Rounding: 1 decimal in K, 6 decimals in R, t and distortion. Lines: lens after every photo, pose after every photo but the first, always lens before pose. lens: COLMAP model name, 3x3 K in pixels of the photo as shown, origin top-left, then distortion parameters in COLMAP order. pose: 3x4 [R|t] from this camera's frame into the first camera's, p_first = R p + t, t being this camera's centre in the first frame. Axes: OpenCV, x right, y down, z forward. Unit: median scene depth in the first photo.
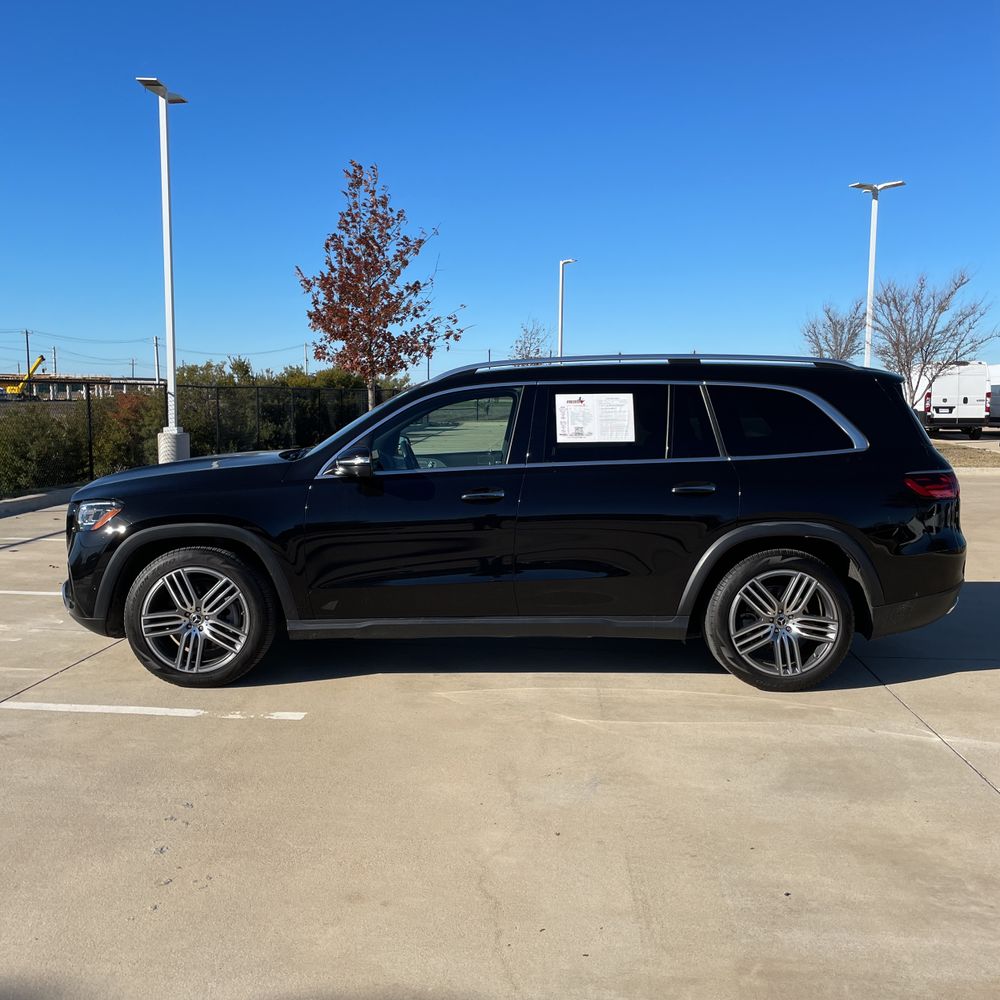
lens RADIAL K [[1006.3, 0, 500.0], [0, 1006.3, 500.0], [0, 0, 1]] dist [0.104706, -0.162563]
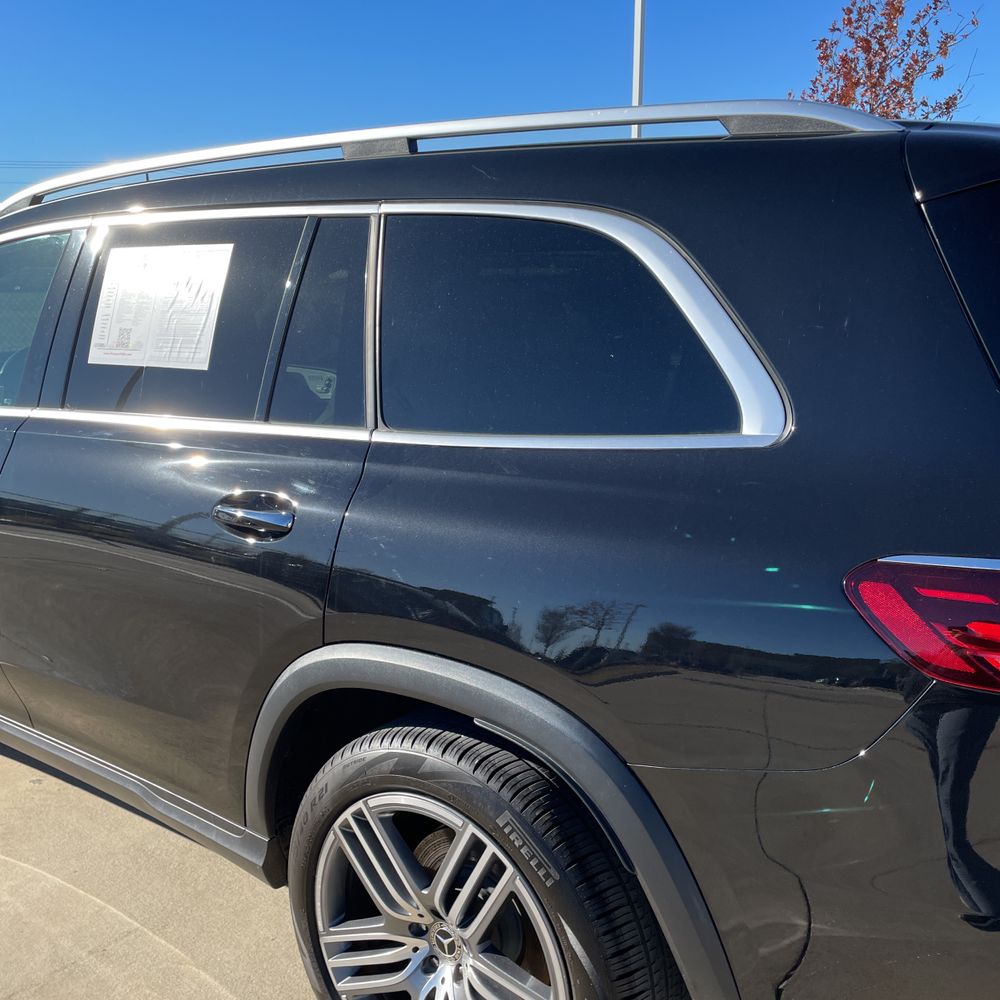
lens RADIAL K [[1010.4, 0, 505.0], [0, 1010.4, 520.1], [0, 0, 1]] dist [0.095874, -0.133971]
pose [[0.805395, 0.132457, -0.577750, 0.445403], [-0.048765, 0.986214, 0.158123, -0.066584], [0.590730, -0.099178, 0.800751, 0.721670]]
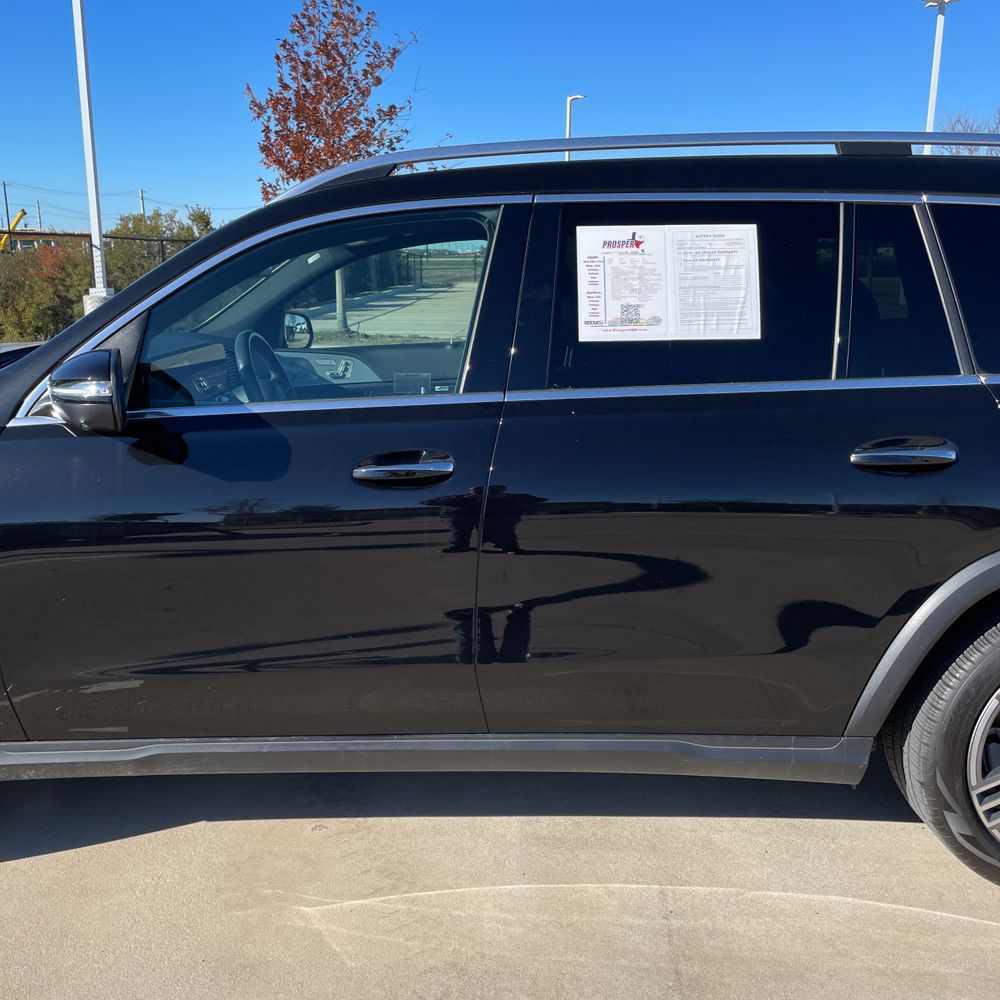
lens RADIAL K [[1006.3, 0, 500.0], [0, 1006.3, 500.0], [0, 0, 1]] dist [0.104706, -0.162563]
pose [[0.999991, 0.003672, -0.002234, 0.023406], [-0.003341, 0.991023, 0.133652, -0.045906], [0.002704, -0.133643, 0.991026, 0.544953]]
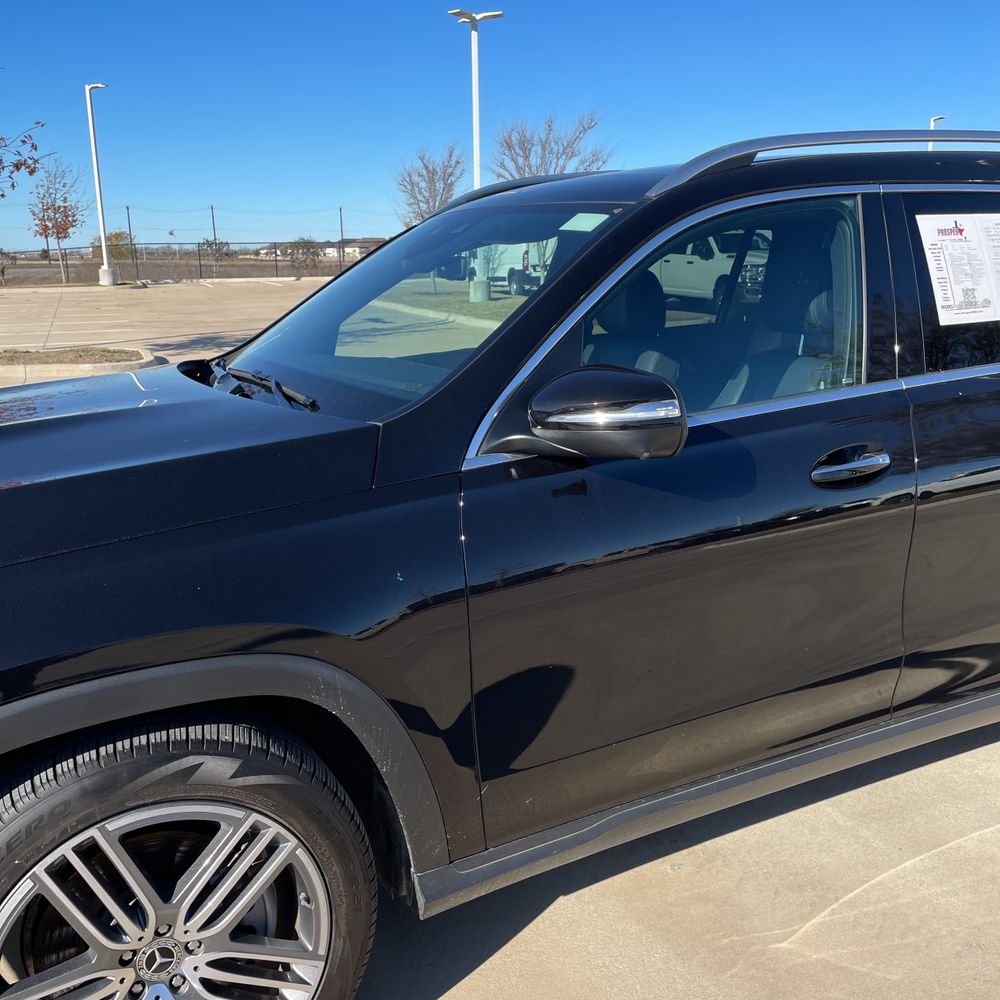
lens RADIAL K [[1000.0, 0, 504.1], [0, 1000.0, 509.4], [0, 0, 1]] dist [0.113274, -0.174052]
pose [[0.885577, -0.125159, 0.447313, -0.311459], [0.060696, 0.985938, 0.155702, -0.056654], [-0.460510, -0.110736, 0.880720, 0.661636]]
